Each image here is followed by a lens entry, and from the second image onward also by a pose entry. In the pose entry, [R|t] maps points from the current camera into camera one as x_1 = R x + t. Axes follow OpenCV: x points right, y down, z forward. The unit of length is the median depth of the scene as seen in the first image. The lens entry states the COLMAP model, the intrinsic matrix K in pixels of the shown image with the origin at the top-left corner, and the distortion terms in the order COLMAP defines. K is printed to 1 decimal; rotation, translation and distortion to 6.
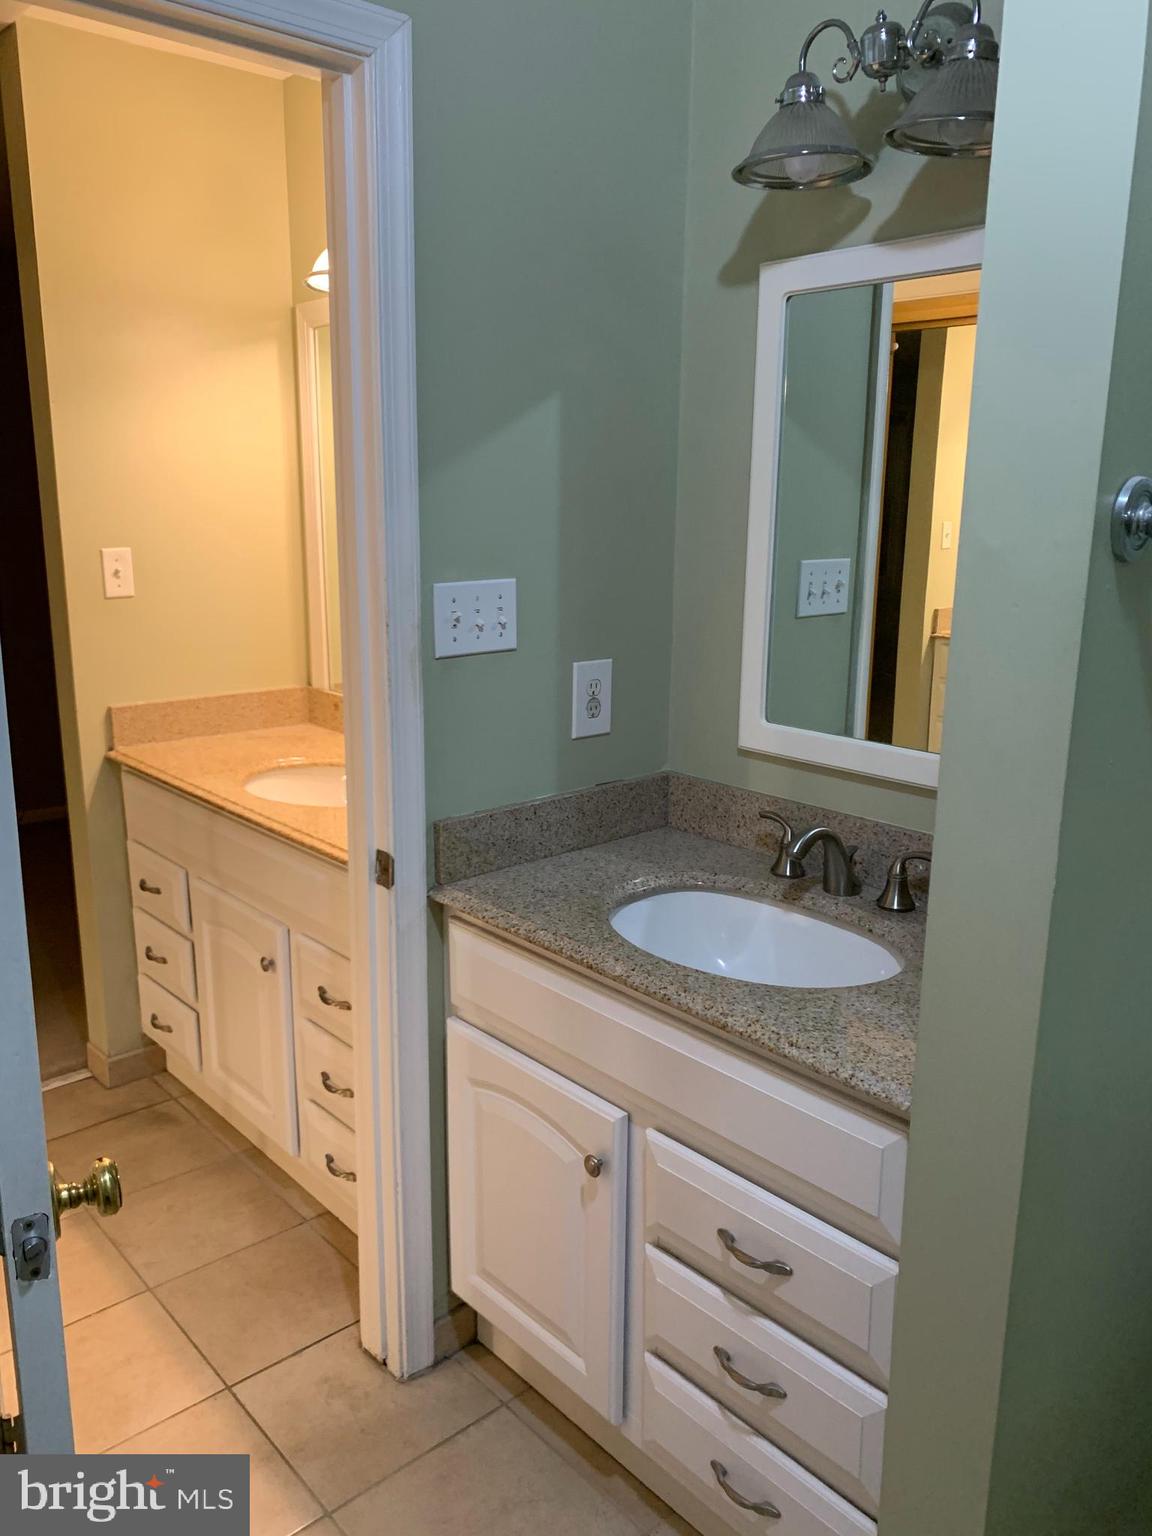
lens RADIAL K [[1168.9, 0, 576.0], [0, 1168.9, 767.0], [0, 0, 1]] dist [0.014389, -0.014042]
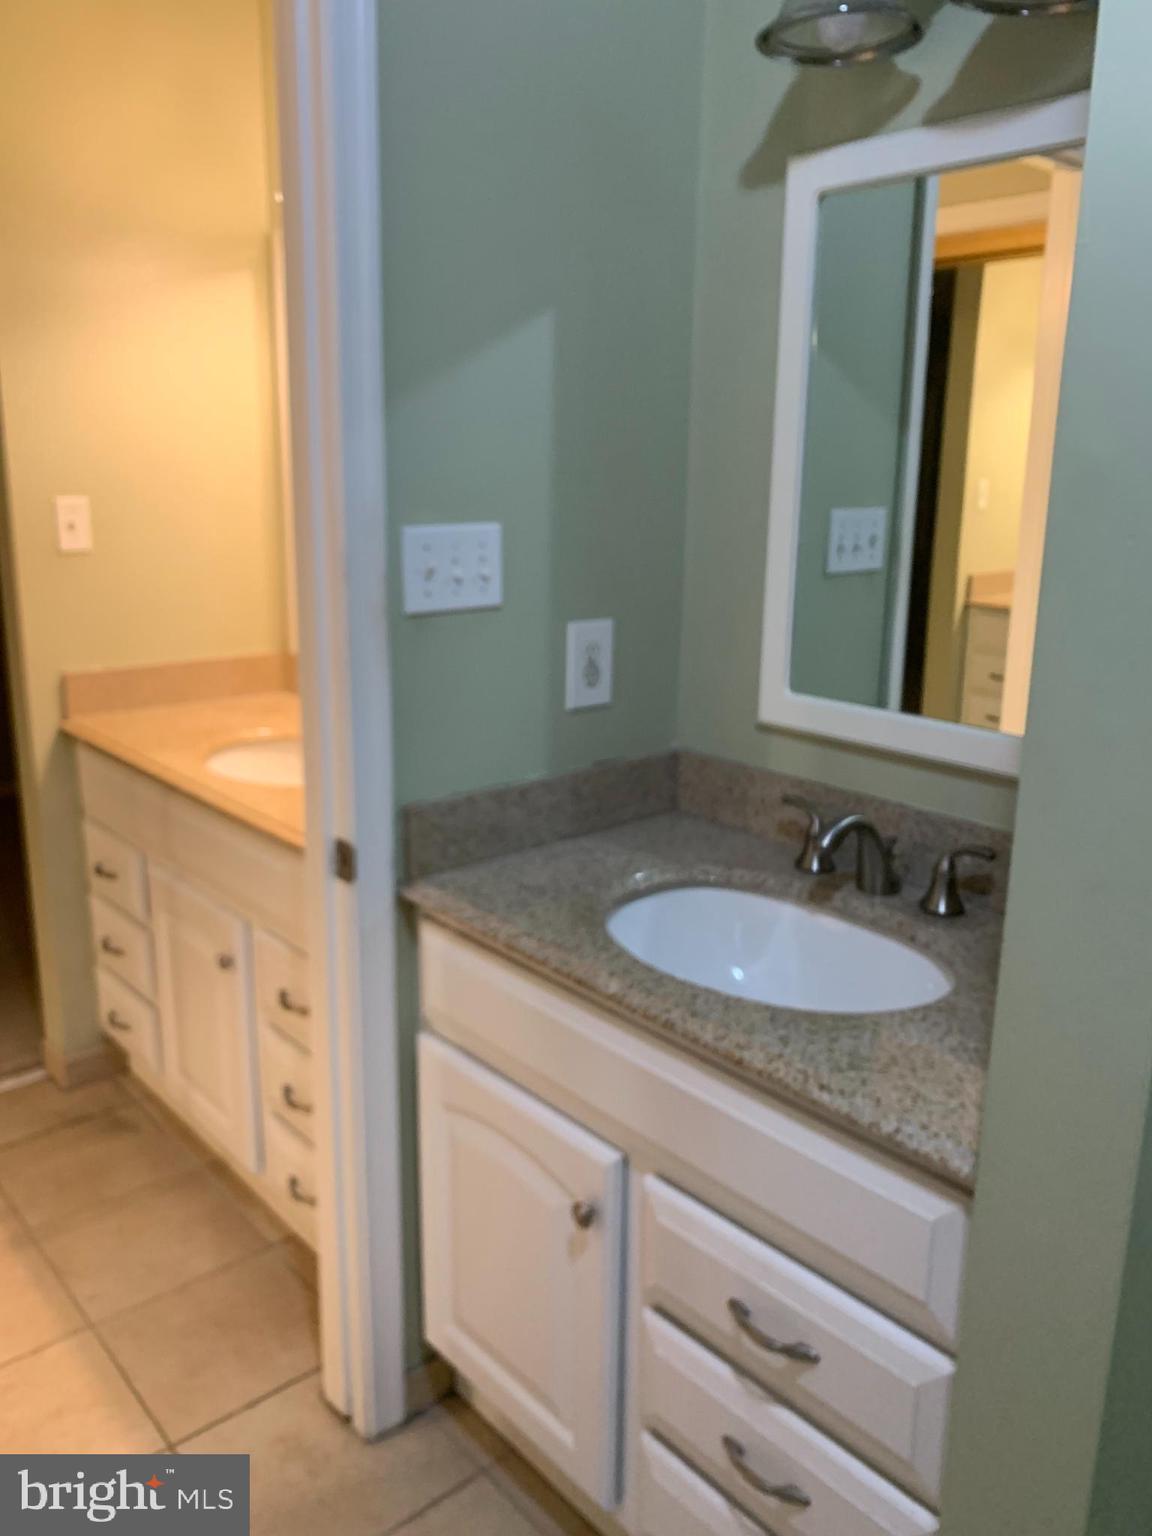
lens RADIAL K [[1168.9, 0, 574.3], [0, 1168.9, 765.2], [0, 0, 1]] dist [0.014389, -0.014042]
pose [[0.999864, 0.005485, -0.015537, 0.017161], [-0.005135, 0.999735, 0.022449, -0.003231], [0.015656, -0.022366, 0.999627, 0.137677]]
